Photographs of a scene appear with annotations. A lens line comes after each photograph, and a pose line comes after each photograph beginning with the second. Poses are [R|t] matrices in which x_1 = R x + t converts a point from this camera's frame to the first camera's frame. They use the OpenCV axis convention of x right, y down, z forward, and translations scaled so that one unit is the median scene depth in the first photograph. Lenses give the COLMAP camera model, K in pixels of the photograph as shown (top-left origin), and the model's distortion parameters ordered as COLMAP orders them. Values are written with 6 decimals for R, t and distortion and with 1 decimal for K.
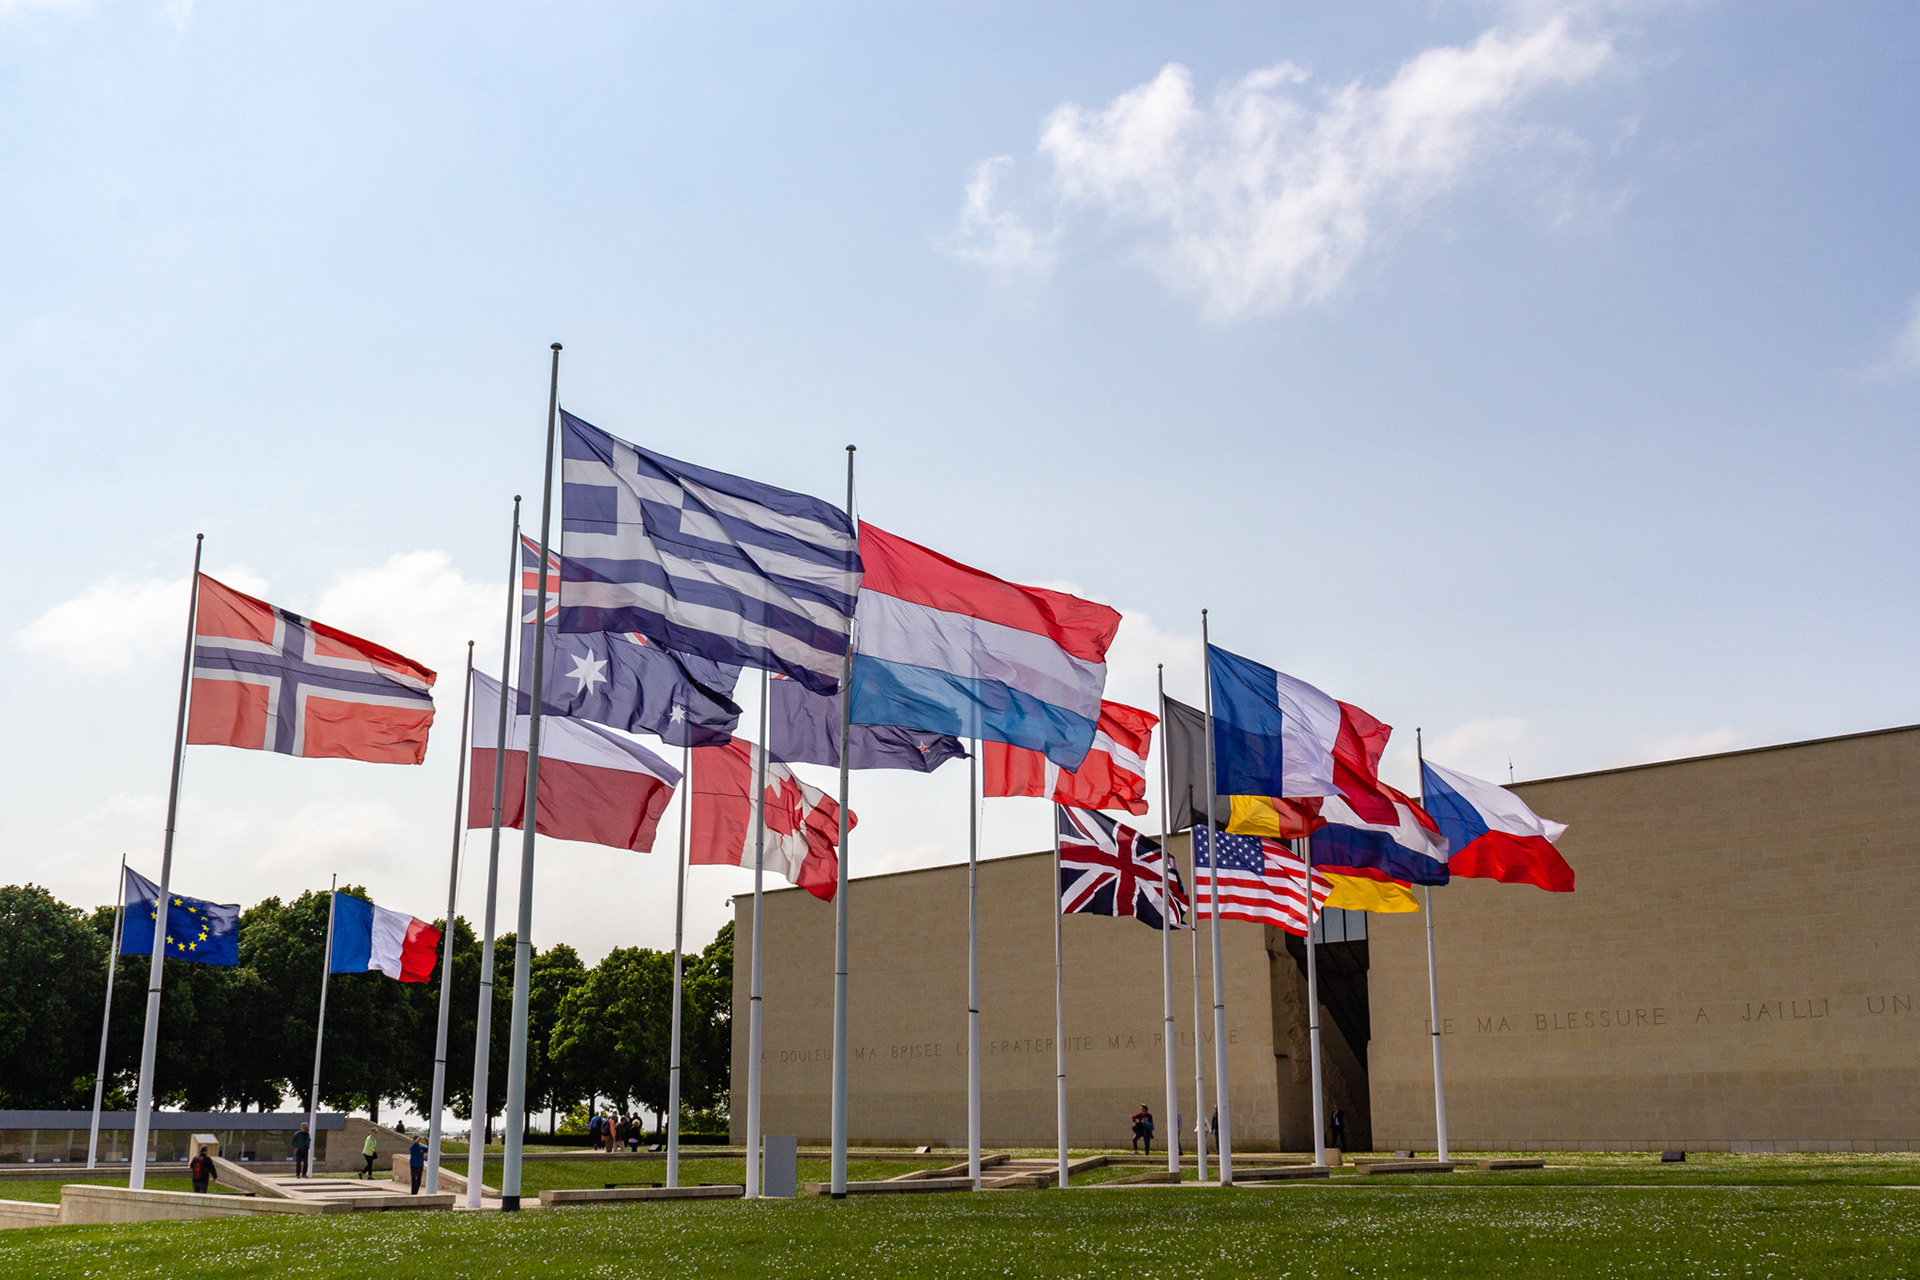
lens RADIAL K [[1852.6, 0, 959.1], [0, 1852.6, 673.5], [0, 0, 1]] dist [-0.044604, 0.035504]
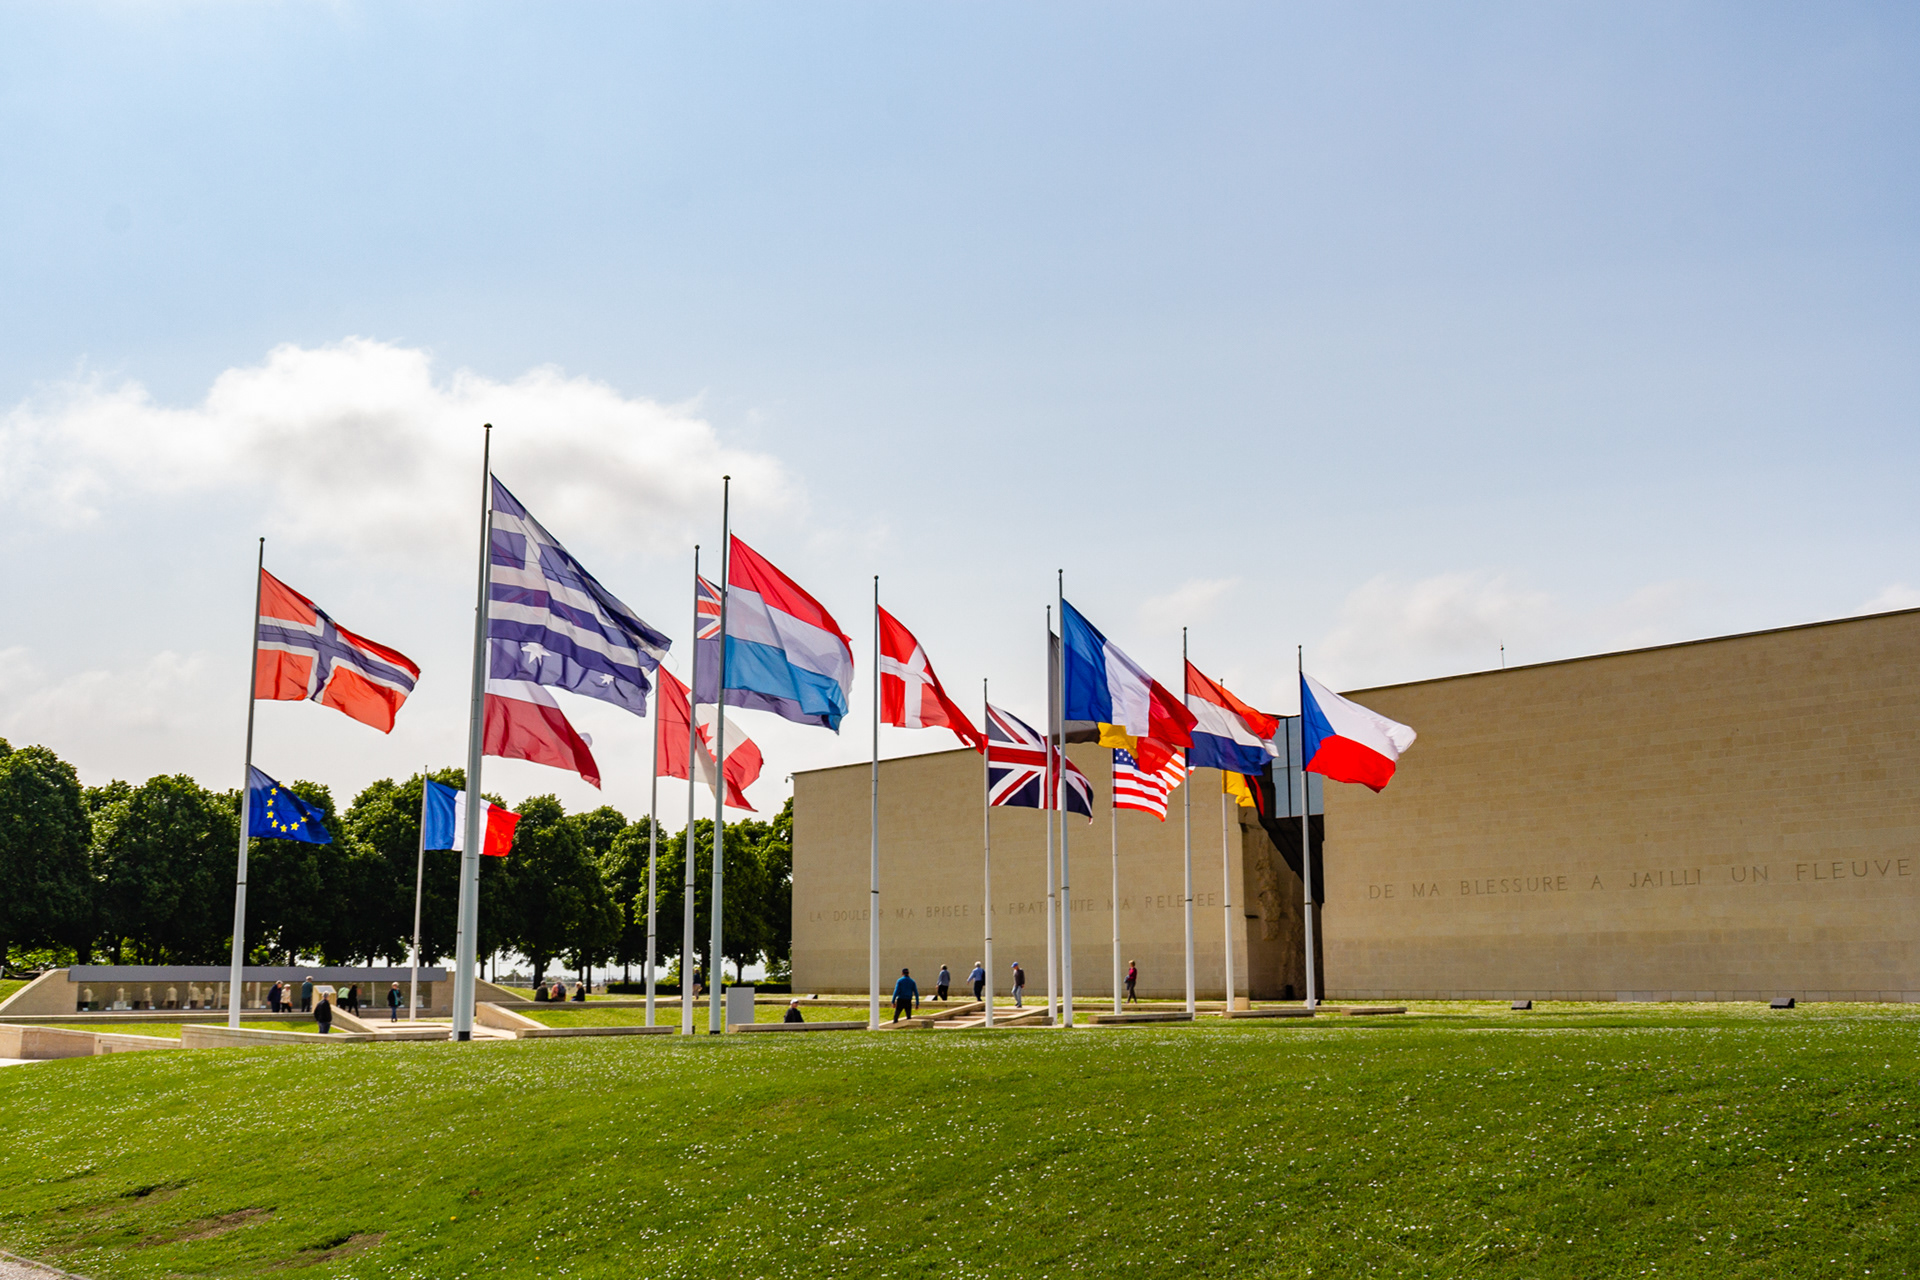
lens RADIAL K [[1852.6, 0, 959.1], [0, 1852.6, 673.5], [0, 0, 1]] dist [-0.044604, 0.035504]
pose [[0.997066, -0.012906, -0.075446, 0.096992], [0.018868, 0.996708, 0.078852, -0.039367], [0.074180, -0.080044, 0.994027, -0.148015]]
